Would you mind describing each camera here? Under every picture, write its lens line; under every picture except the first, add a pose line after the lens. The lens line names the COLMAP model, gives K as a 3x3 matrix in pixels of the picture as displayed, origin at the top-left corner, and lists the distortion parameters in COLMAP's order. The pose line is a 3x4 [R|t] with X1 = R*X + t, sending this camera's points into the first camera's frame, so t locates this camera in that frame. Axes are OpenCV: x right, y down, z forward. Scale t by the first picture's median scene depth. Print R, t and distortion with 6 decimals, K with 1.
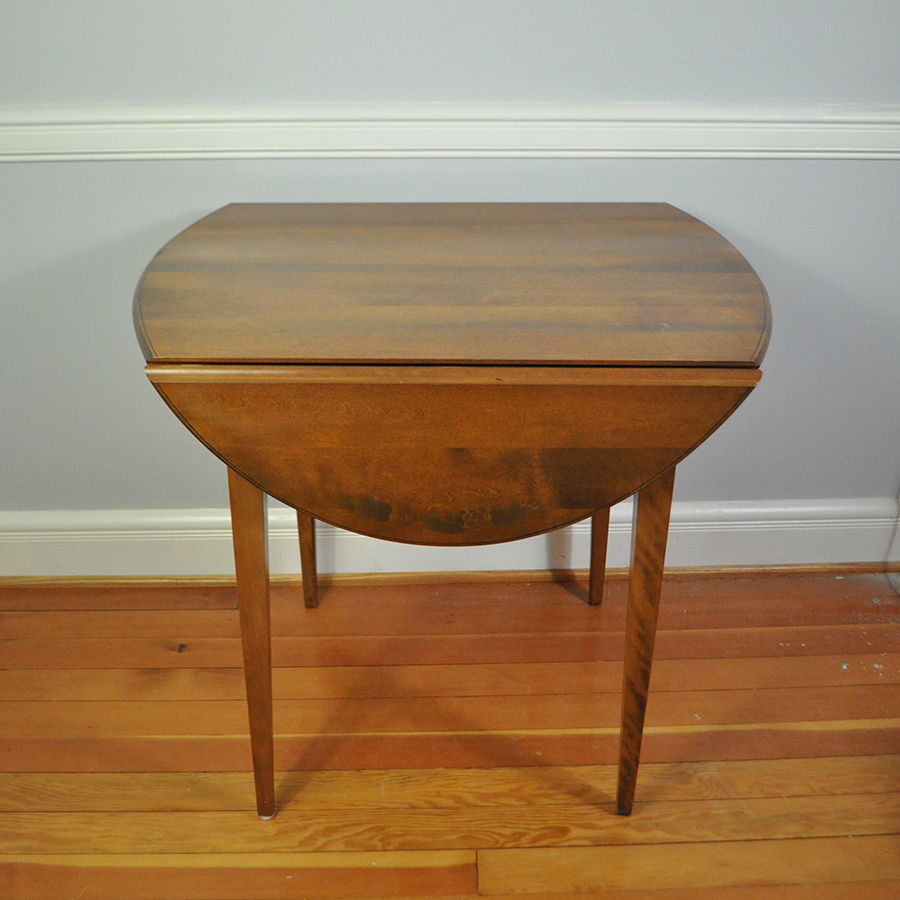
lens RADIAL K [[1287.2, 0, 450.1], [0, 1287.2, 449.2], [0, 0, 1]] dist [-0.073149, 0.000000]
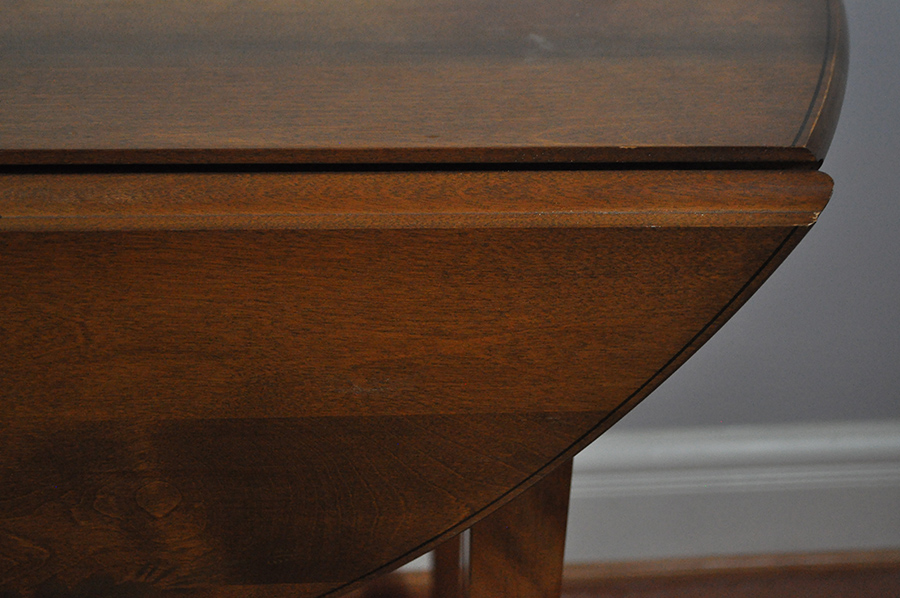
lens RADIAL K [[1676.3, 0, 450.3], [0, 1676.3, 300.5], [0, 0, 1]] dist [-0.021129, 0.000000]
pose [[0.998004, -0.015519, 0.061215, 0.122690], [0.013826, 0.999513, 0.027984, -0.043065], [-0.061619, -0.027082, 0.997732, 0.588240]]
